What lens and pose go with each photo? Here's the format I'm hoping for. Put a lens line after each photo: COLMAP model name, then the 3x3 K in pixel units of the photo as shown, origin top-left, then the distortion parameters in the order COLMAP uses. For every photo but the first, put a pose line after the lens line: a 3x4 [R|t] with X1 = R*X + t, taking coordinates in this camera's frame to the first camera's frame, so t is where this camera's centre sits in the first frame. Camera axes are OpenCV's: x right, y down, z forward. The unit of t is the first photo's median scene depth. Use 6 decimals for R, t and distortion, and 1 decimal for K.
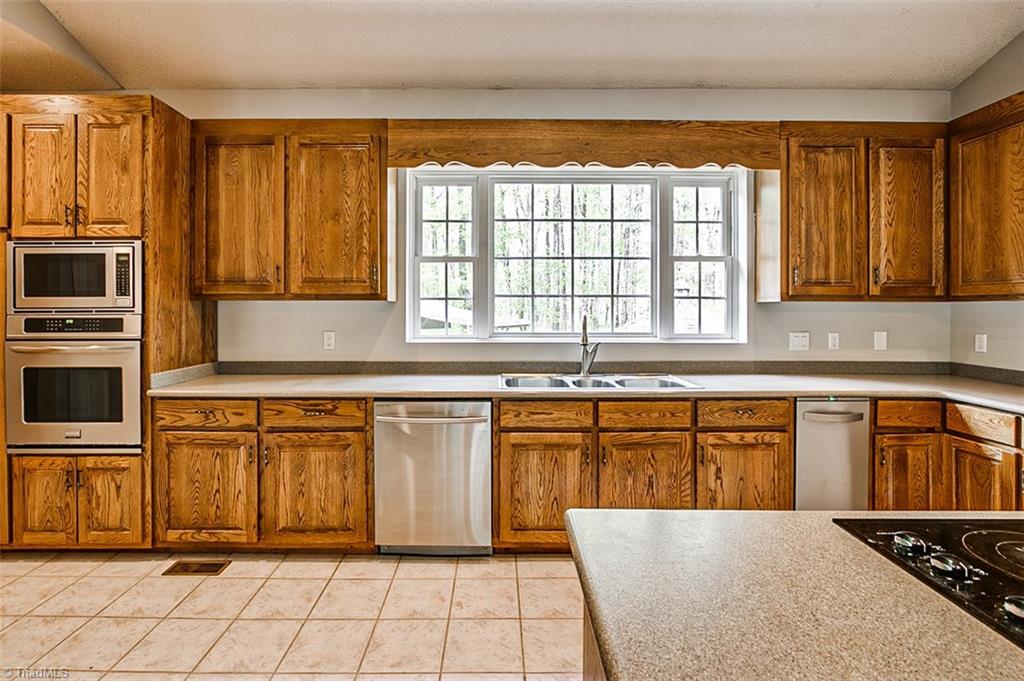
lens RADIAL K [[481.7, 0, 503.8], [0, 481.7, 309.6], [0, 0, 1]] dist [-0.014546, 0.001429]
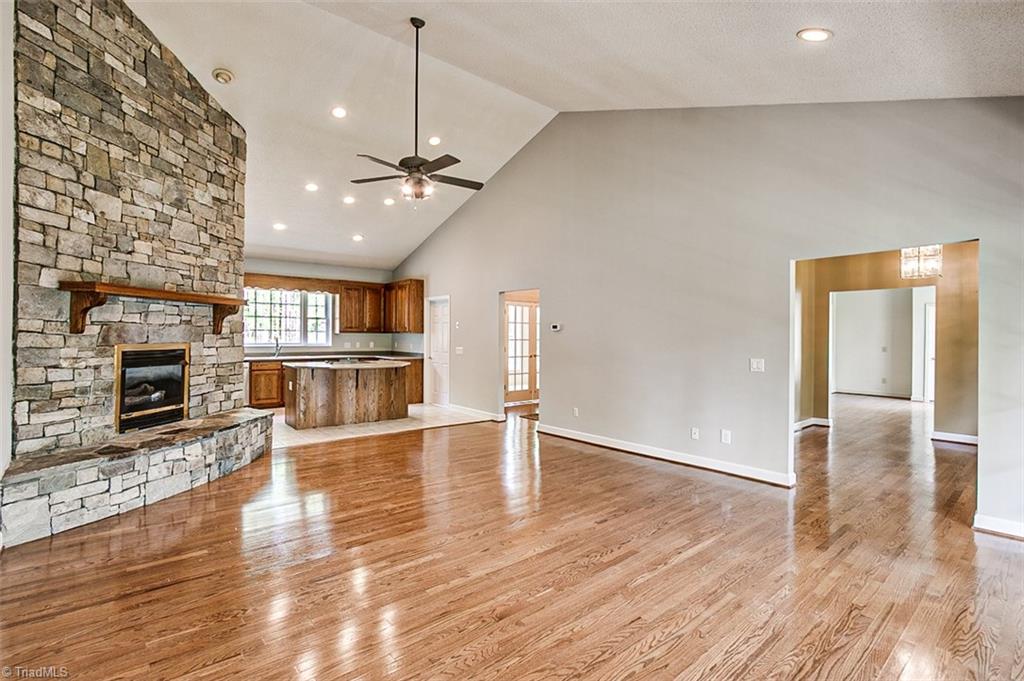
lens RADIAL K [[481.7, 0, 506.2], [0, 481.7, 334.6], [0, 0, 1]] dist [-0.014546, 0.001429]
pose [[0.775441, 0.005746, 0.631393, -0.669306], [-0.002453, 0.999978, -0.006088, 0.012937], [-0.631415, 0.003172, 0.775439, -2.440895]]
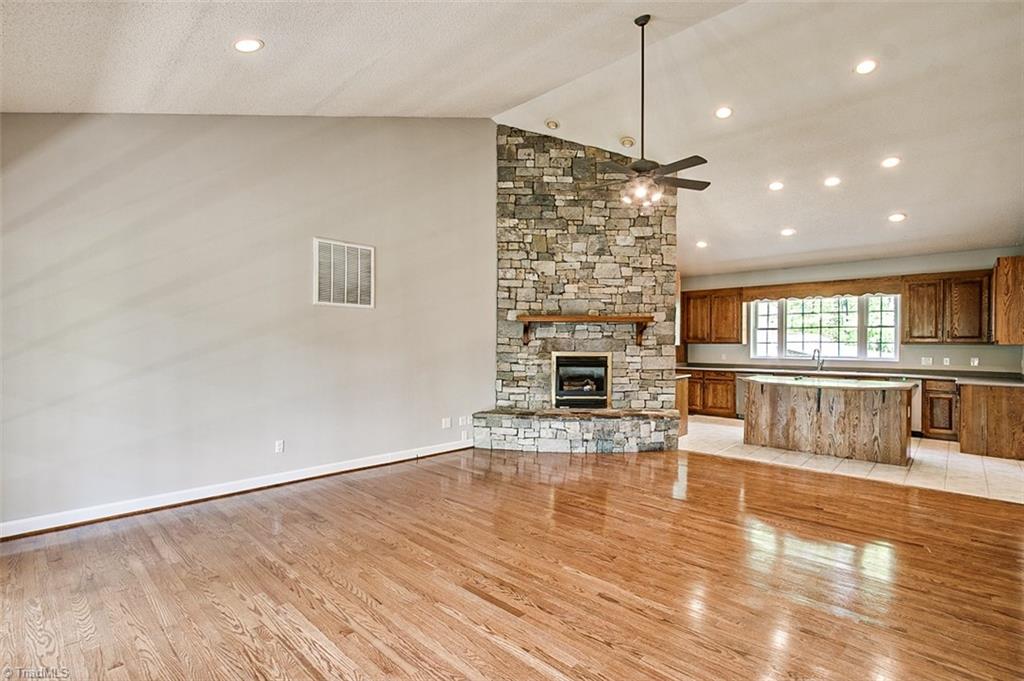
lens RADIAL K [[481.7, 0, 498.0], [0, 481.7, 345.5], [0, 0, 1]] dist [-0.014546, 0.001429]
pose [[0.703850, 0.004495, -0.710334, 0.888423], [-0.009235, 0.999953, -0.002824, 0.014940], [0.710289, 0.008547, 0.703859, -2.421318]]
